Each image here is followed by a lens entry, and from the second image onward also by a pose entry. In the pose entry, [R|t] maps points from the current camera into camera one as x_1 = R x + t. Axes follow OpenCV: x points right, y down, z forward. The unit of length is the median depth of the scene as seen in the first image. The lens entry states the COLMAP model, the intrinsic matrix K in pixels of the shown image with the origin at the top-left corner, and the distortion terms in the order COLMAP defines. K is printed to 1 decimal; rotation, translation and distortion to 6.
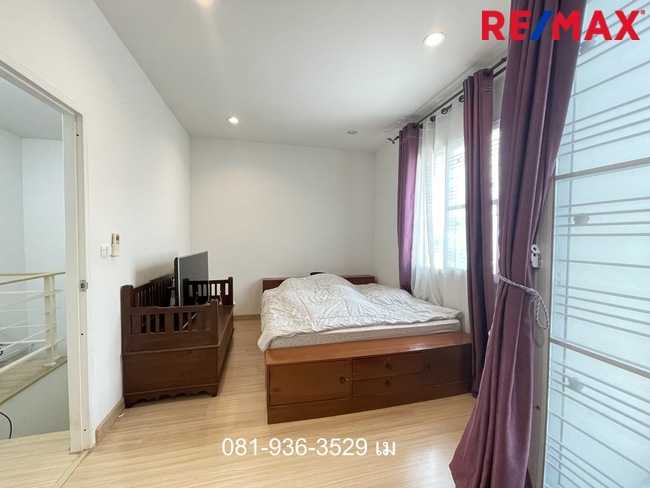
lens RADIAL K [[264.9, 0, 324.2], [0, 264.9, 245.9], [0, 0, 1]] dist [-0.000525, 0.000349]
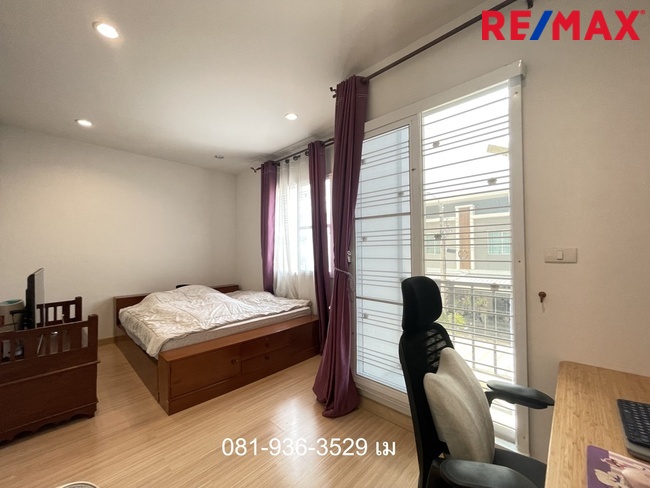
lens RADIAL K [[264.9, 0, 324.3], [0, 264.9, 245.9], [0, 0, 1]] dist [-0.000525, 0.000349]
pose [[0.841935, -0.005280, 0.539553, -0.193233], [0.032099, 0.998671, -0.040316, 0.014228], [-0.538623, 0.051263, 0.840986, -0.256460]]
